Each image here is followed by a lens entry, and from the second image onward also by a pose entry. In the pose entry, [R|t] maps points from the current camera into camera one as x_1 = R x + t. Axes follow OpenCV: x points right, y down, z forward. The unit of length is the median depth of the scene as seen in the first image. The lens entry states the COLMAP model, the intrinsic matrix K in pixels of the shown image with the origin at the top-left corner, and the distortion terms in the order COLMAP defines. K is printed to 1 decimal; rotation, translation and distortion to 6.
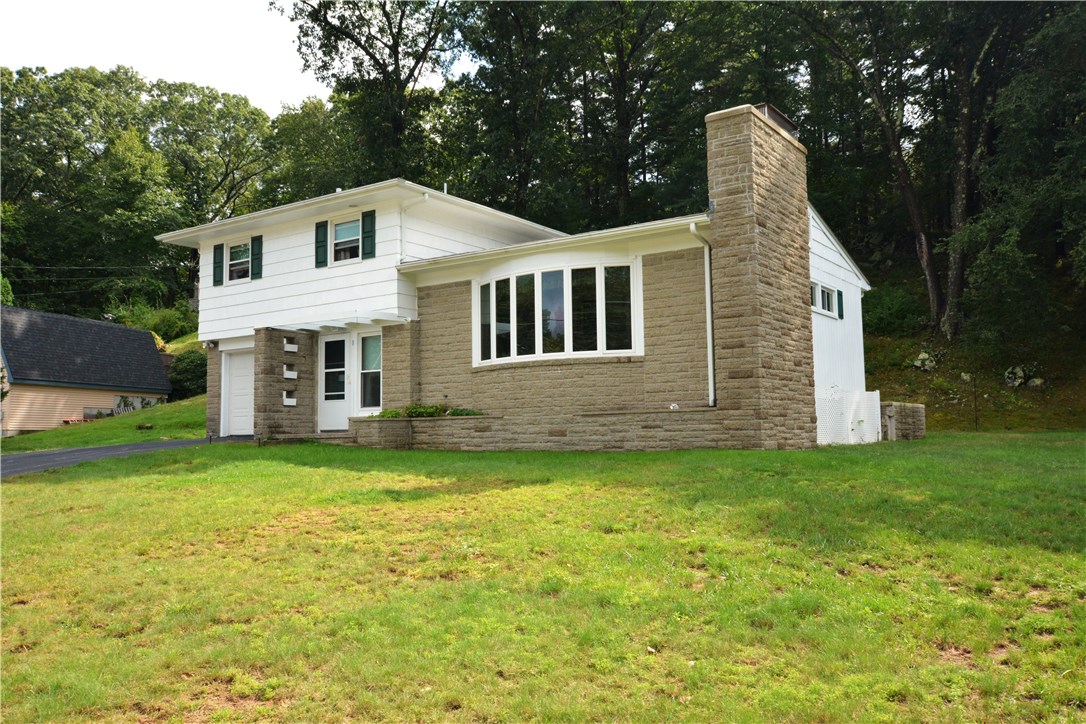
lens RADIAL K [[913.9, 0, 544.4], [0, 913.9, 360.6], [0, 0, 1]] dist [-0.007958, 0.006184]
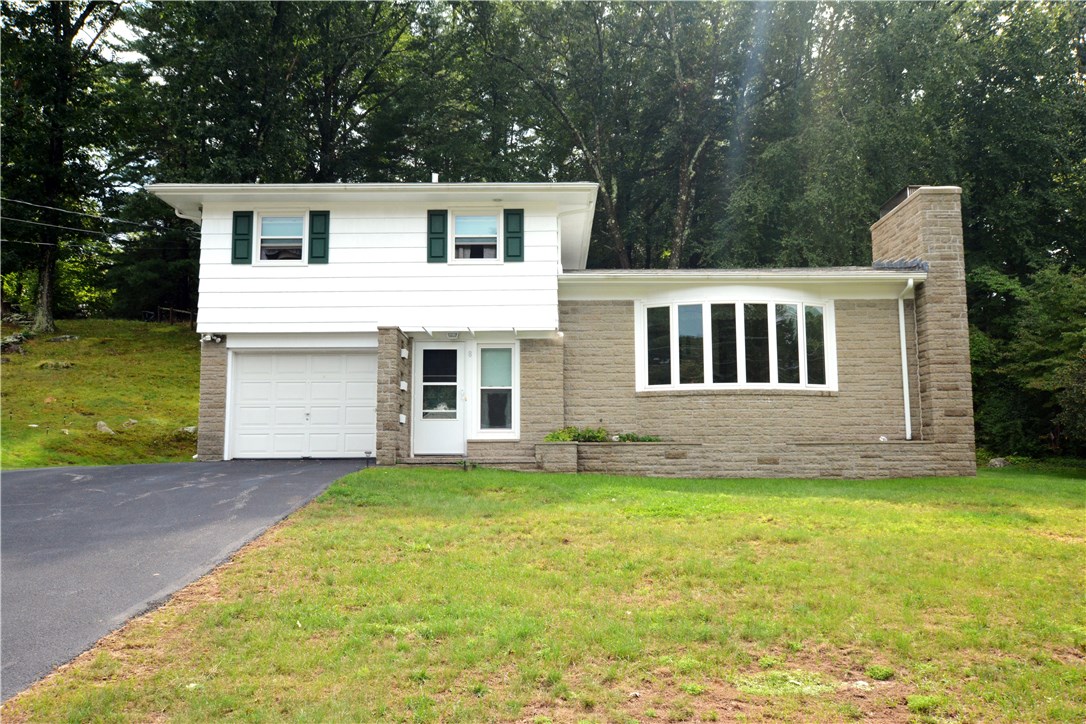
lens RADIAL K [[913.9, 0, 544.3], [0, 913.9, 362.9], [0, 0, 1]] dist [-0.007958, 0.006184]
pose [[0.819617, 0.079722, 0.567337, -0.712915], [-0.056722, 0.996697, -0.058112, 0.039356], [-0.570097, 0.015449, 0.821432, 0.270742]]
